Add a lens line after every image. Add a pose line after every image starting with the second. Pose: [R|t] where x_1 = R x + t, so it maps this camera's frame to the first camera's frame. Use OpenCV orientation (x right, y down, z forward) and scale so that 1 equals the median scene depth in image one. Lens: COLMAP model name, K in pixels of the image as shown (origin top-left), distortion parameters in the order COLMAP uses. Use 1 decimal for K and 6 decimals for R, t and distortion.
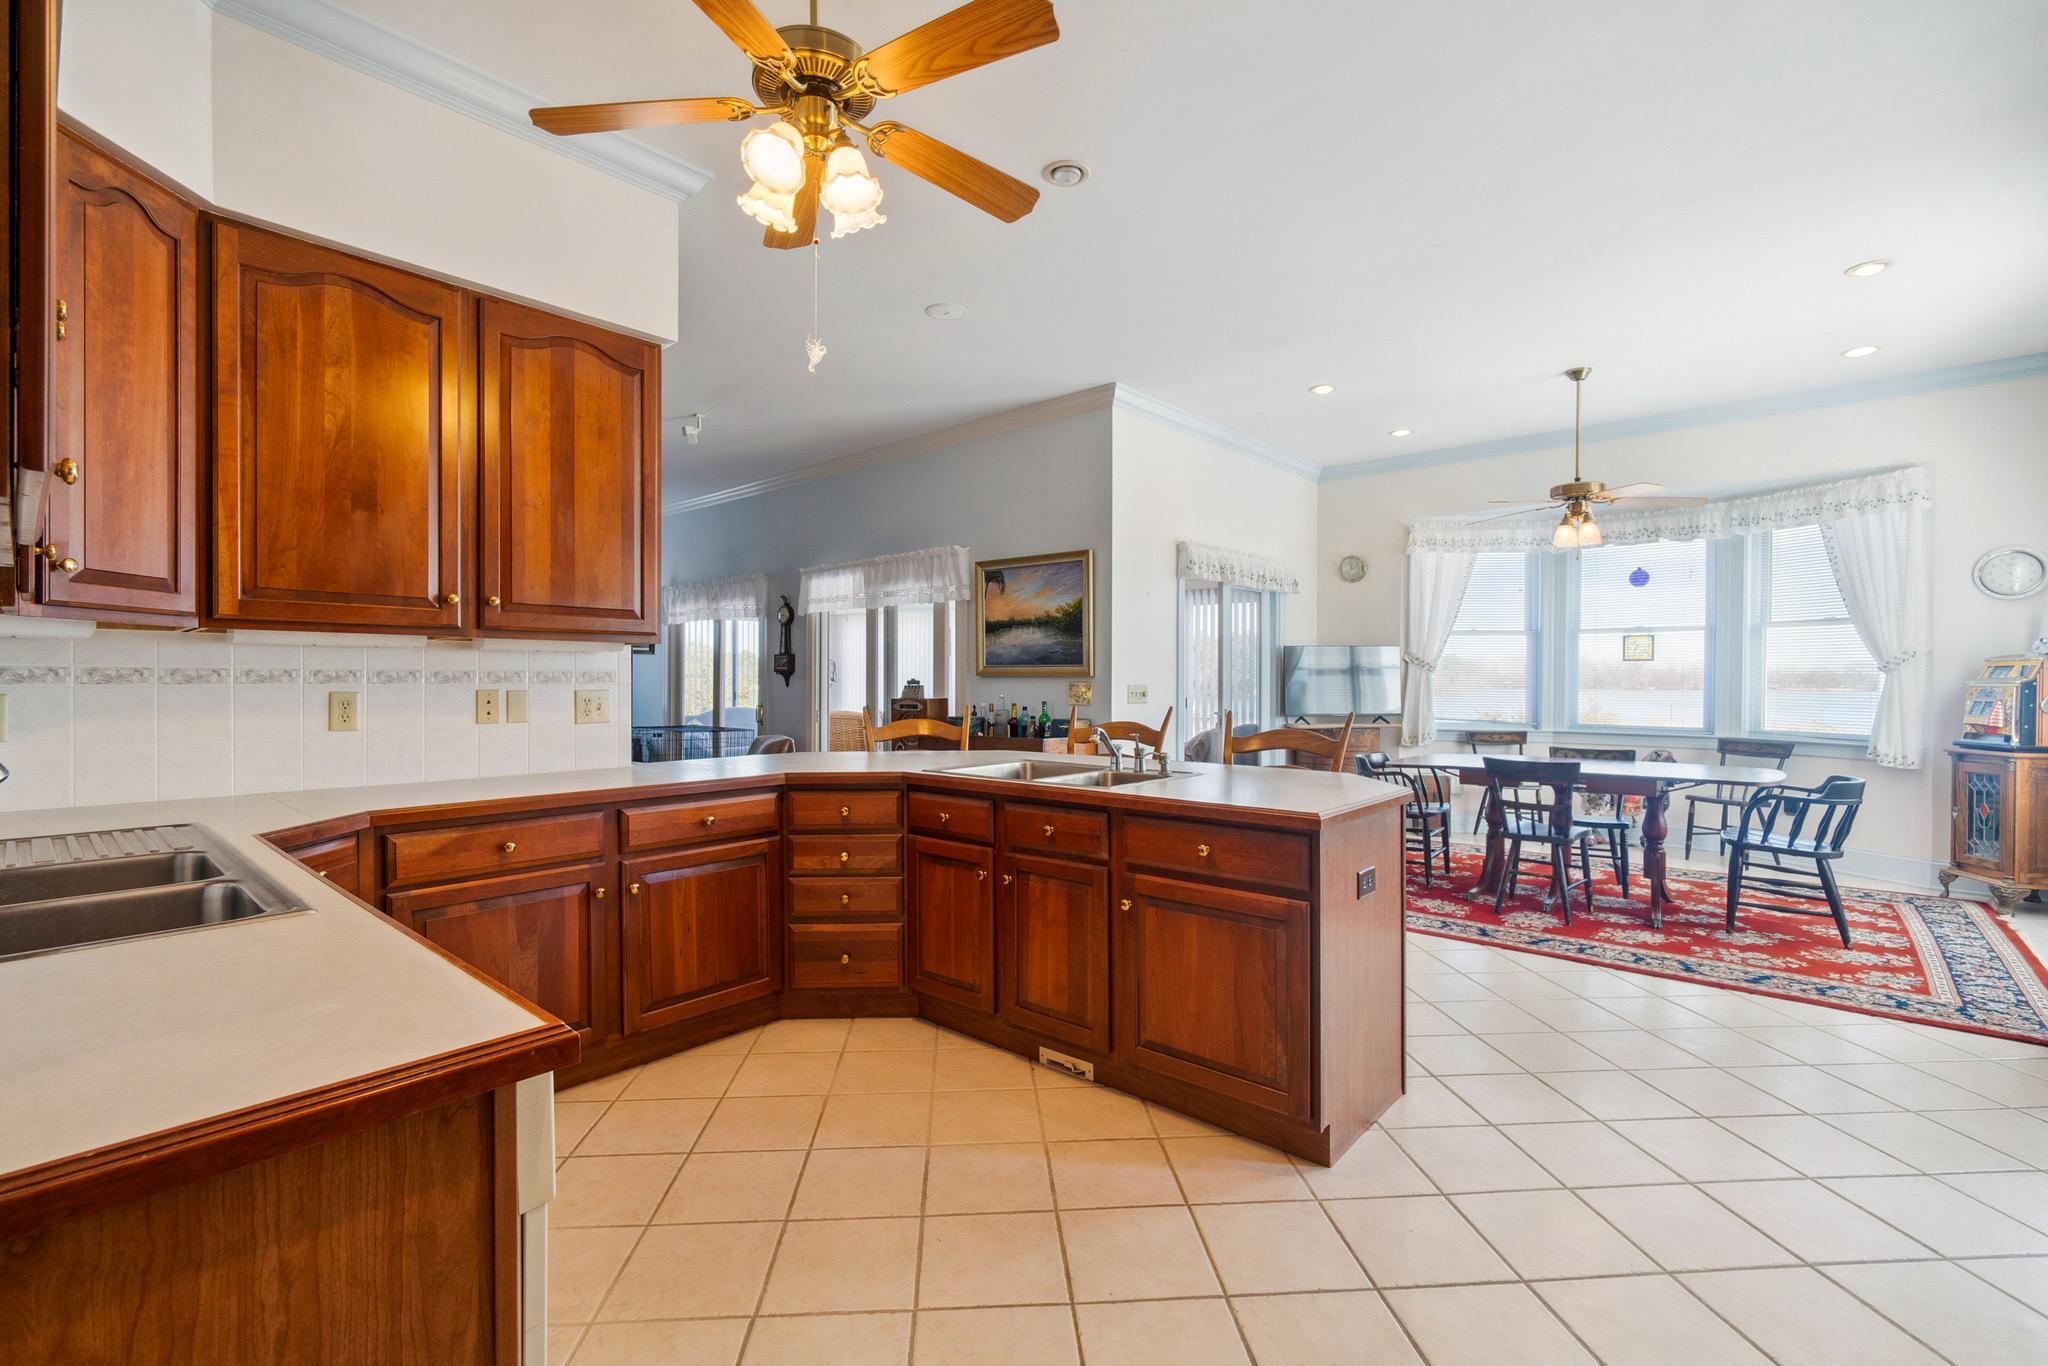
lens RADIAL K [[886.7, 0, 1024.4], [0, 886.7, 687.1], [0, 0, 1]] dist [-0.000366, -0.000236]
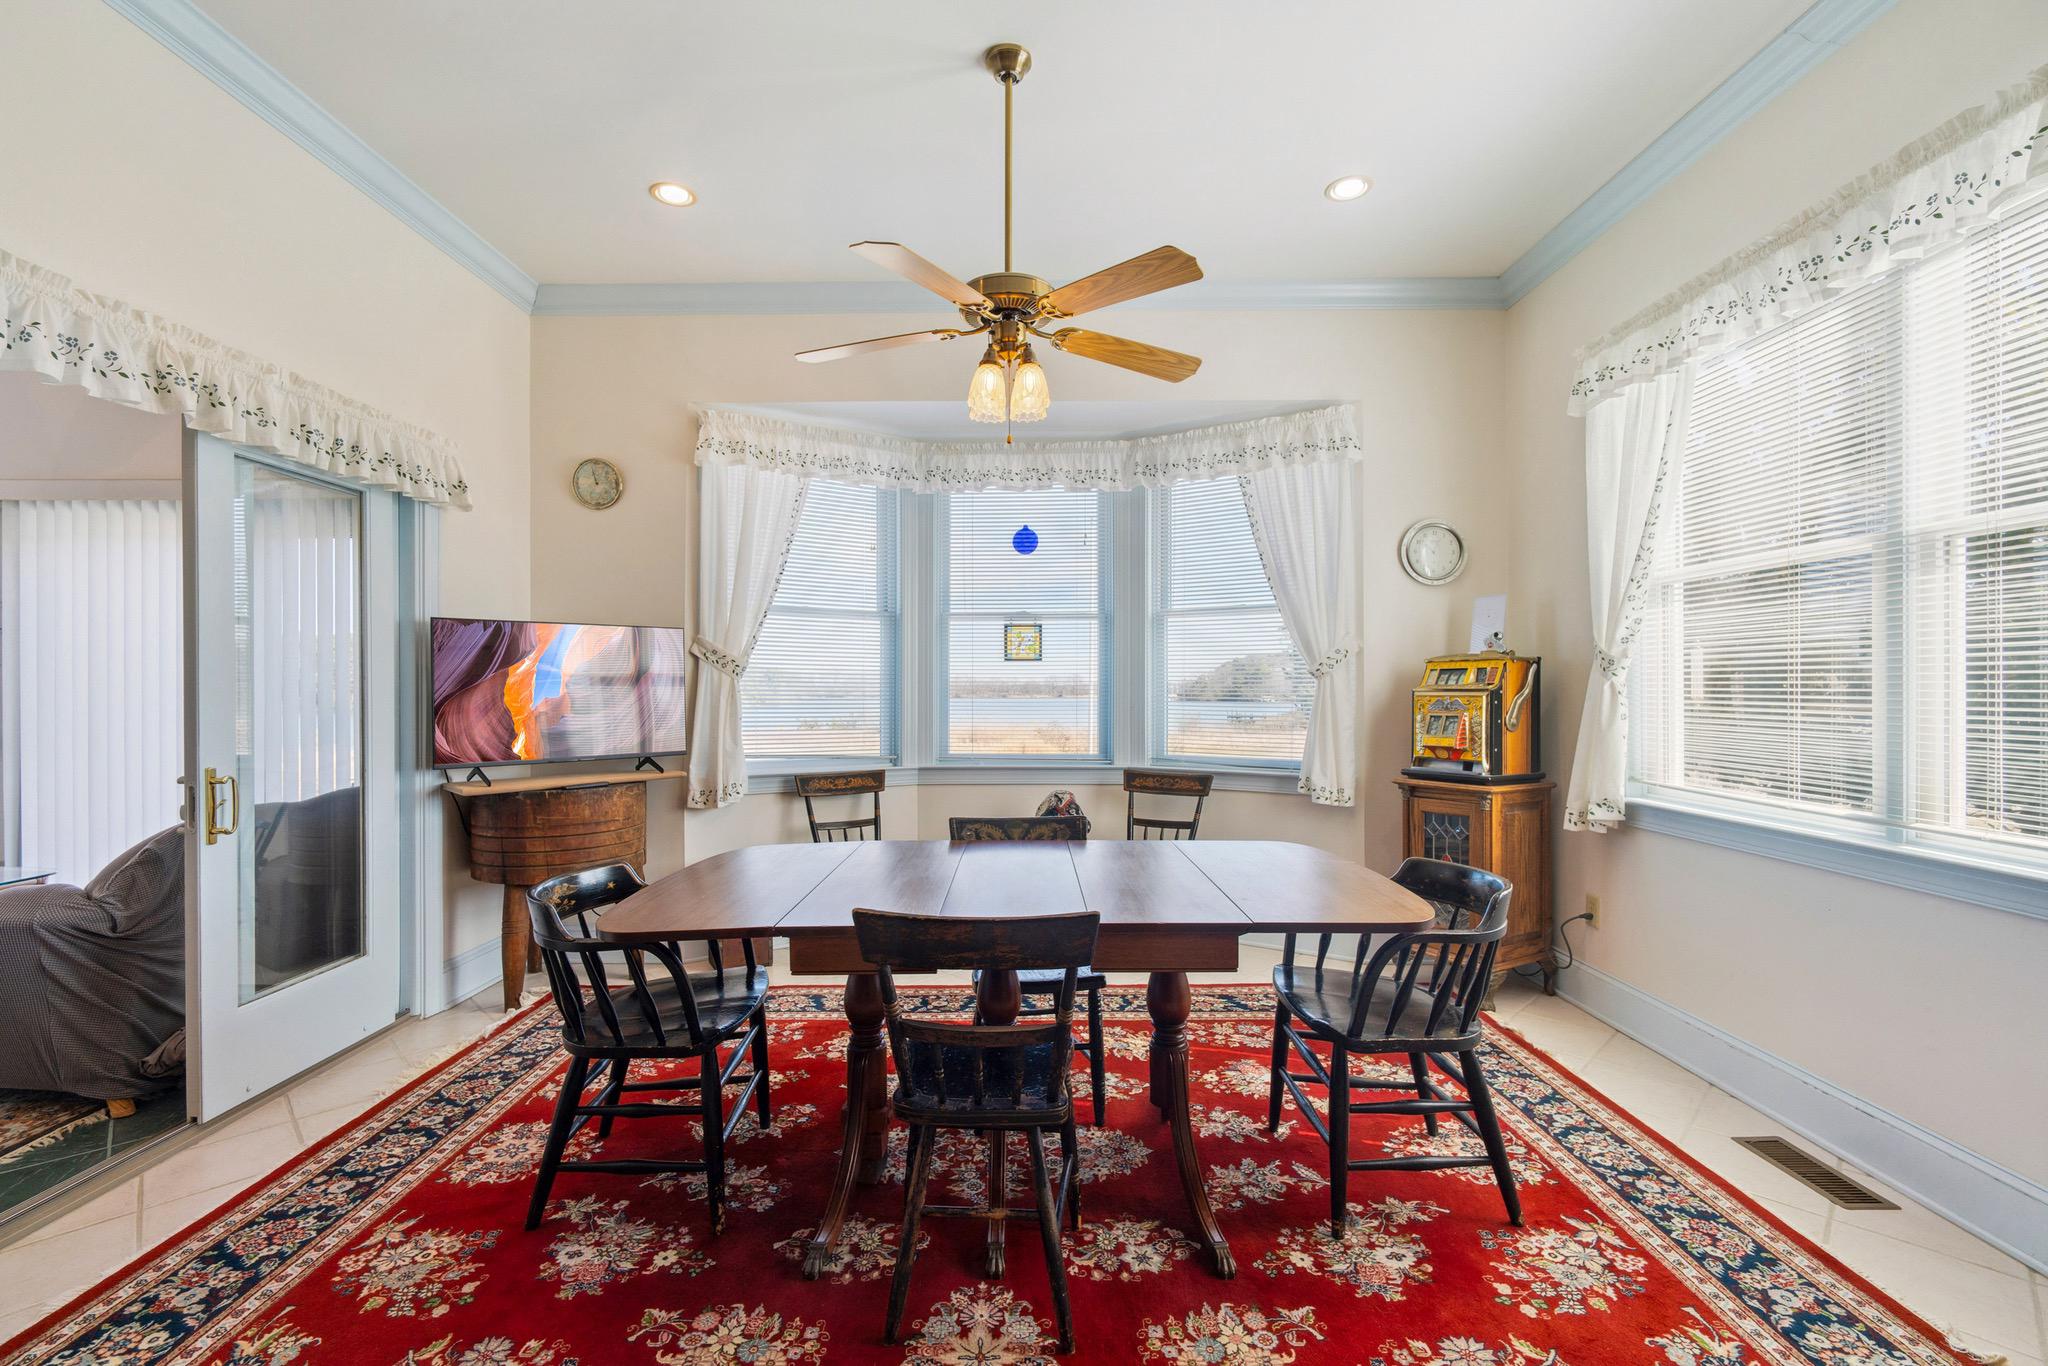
lens RADIAL K [[886.7, 0, 1024.4], [0, 886.7, 687.1], [0, 0, 1]] dist [-0.000366, -0.000236]
pose [[0.750487, -0.002819, 0.660879, 0.257033], [0.009346, 0.999936, -0.006347, -0.005313], [-0.660819, 0.010940, 0.750466, 0.526129]]
